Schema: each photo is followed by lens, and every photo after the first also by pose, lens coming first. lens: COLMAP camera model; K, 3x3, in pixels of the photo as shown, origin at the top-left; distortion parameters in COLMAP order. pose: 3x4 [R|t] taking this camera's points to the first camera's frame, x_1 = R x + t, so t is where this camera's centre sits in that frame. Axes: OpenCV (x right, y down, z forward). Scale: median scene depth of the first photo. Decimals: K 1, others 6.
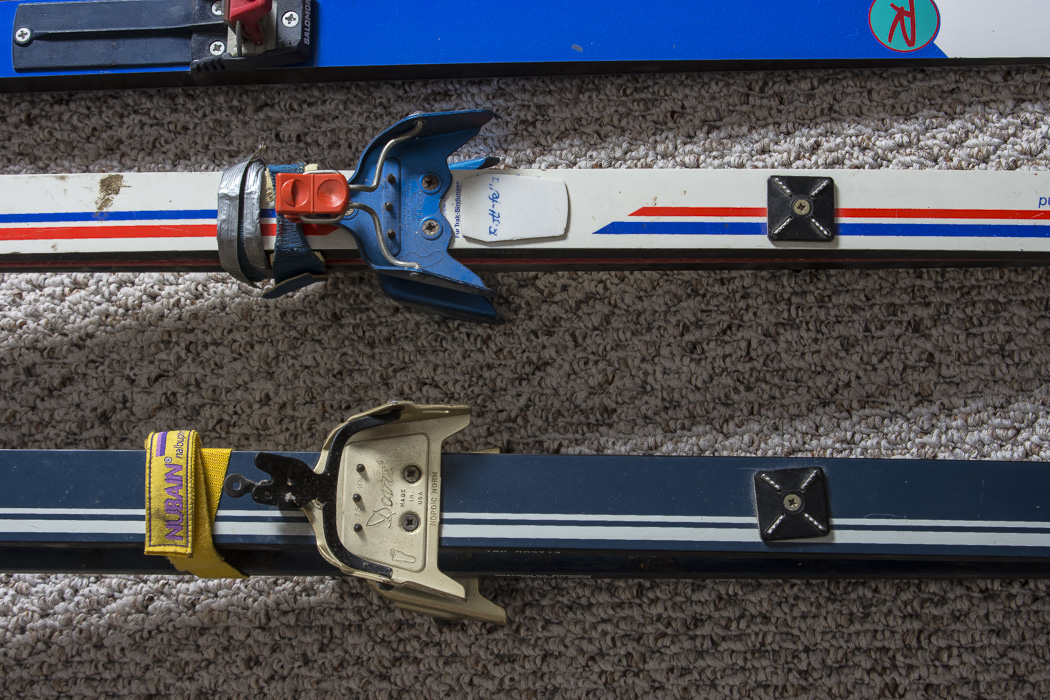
lens RADIAL K [[1724.7, 0, 531.2], [0, 1724.7, 352.1], [0, 0, 1]] dist [-0.025208, 0.000000]
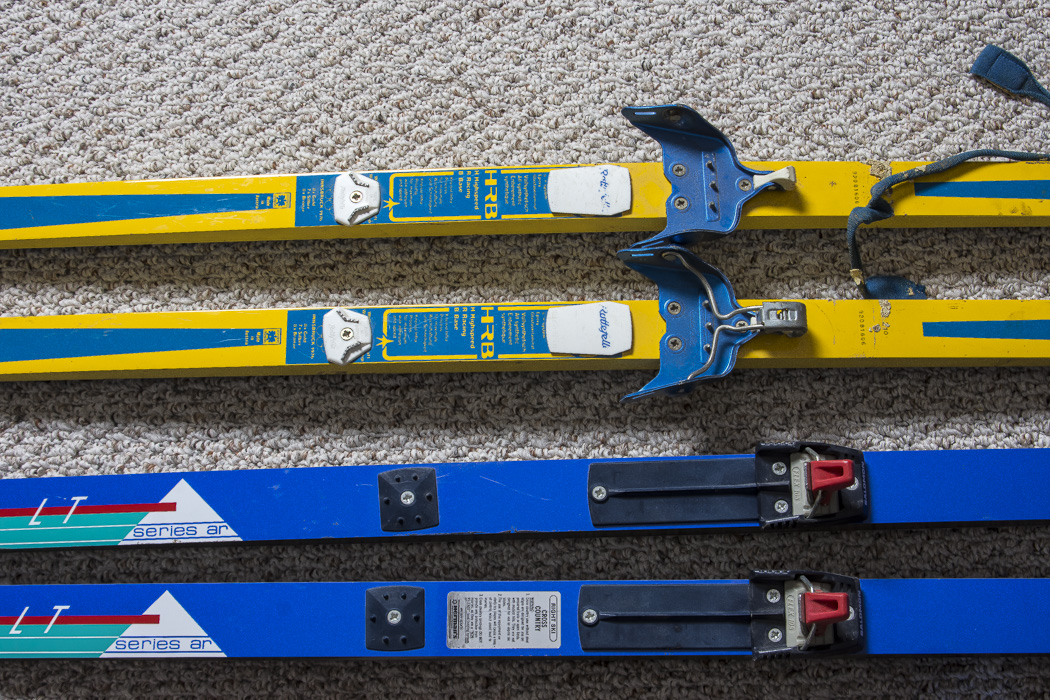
lens RADIAL K [[1551.2, 0, 530.7], [0, 1551.2, 372.3], [0, 0, 1]] dist [-0.064243, 0.000000]
pose [[0.997310, 0.017467, 0.071182, -0.412005], [-0.011720, 0.996697, -0.080366, -0.263361], [-0.072350, 0.079315, 0.994221, 0.021715]]
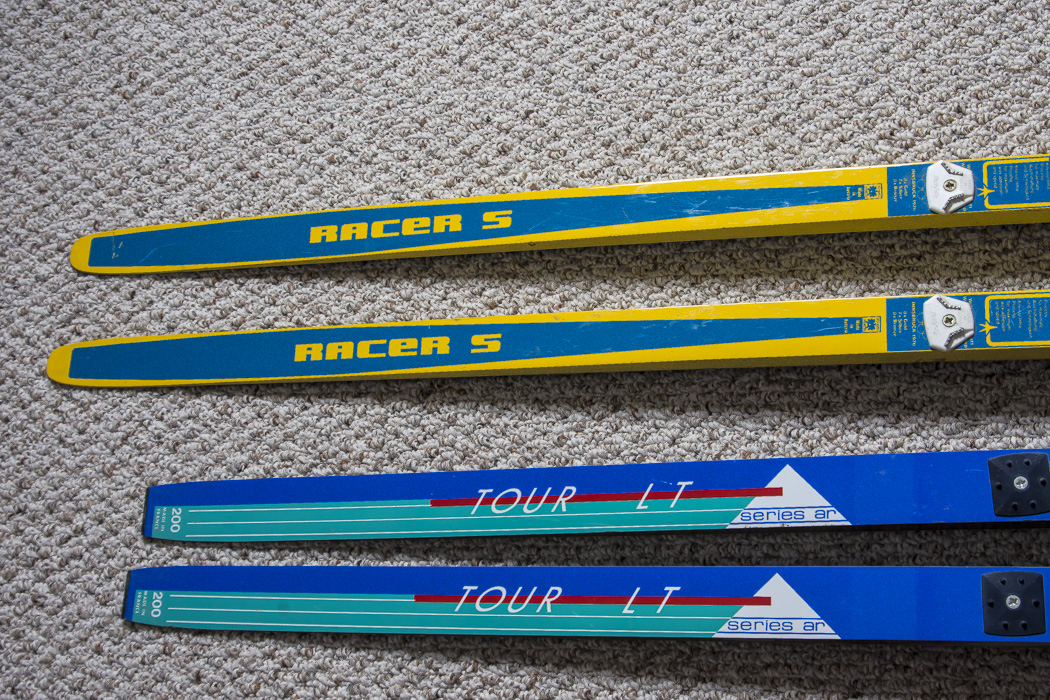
lens RADIAL K [[1551.2, 0, 540.8], [0, 1551.2, 374.8], [0, 0, 1]] dist [-0.064243, 0.000000]
pose [[0.988964, 0.011301, -0.147725, -0.580957], [-0.025978, 0.994867, -0.097803, -0.225769], [0.145862, 0.100562, 0.984181, 0.003624]]
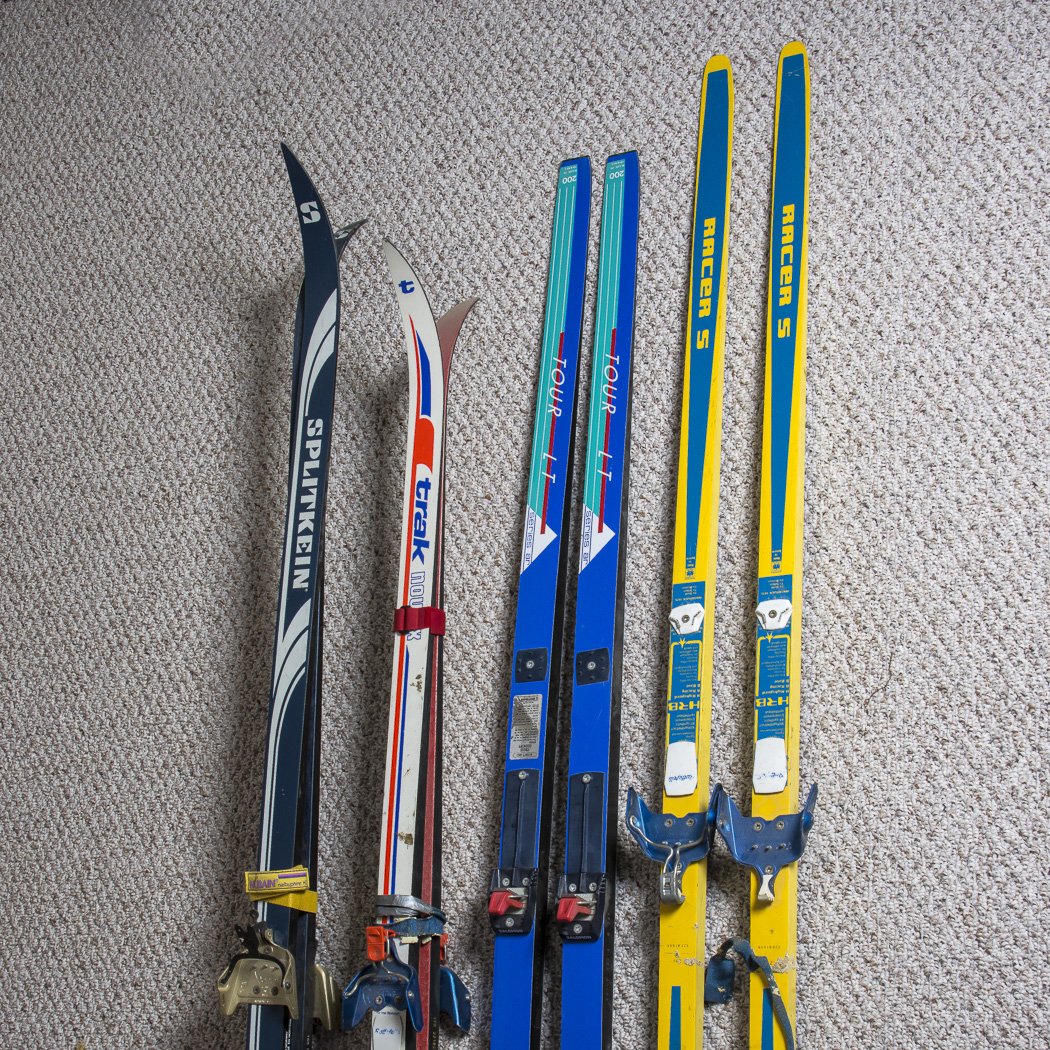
lens RADIAL K [[1959.1, 0, 550.4], [0, 1959.1, 681.3], [0, 0, 1]] dist [-0.138605, 0.000000]
pose [[-0.006052, 0.988976, -0.147956, -0.083811], [-0.754966, 0.092504, 0.649207, -1.620370], [0.655736, 0.115630, 0.746083, -0.582189]]
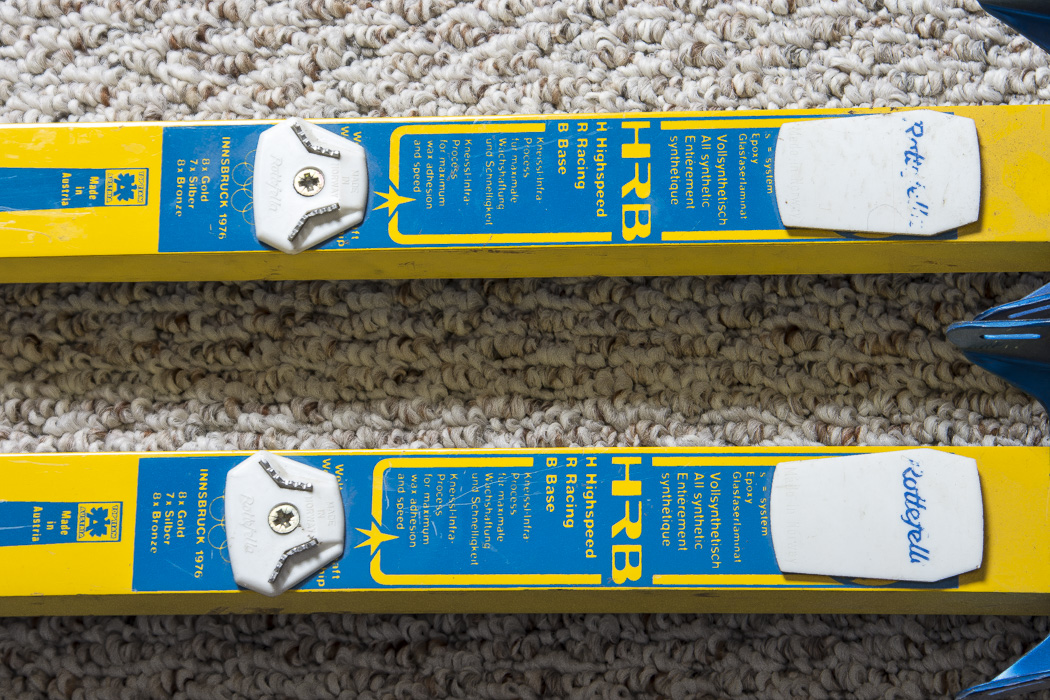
lens RADIAL K [[3447.0, 0, 529.7], [0, 3447.0, 380.9], [0, 0, 1]] dist [0.422222, 0.000000]
pose [[0.998346, 0.032581, 0.047372, -0.440557], [-0.027372, 0.993911, -0.106734, -0.309555], [-0.050561, 0.105260, 0.993158, 0.110093]]
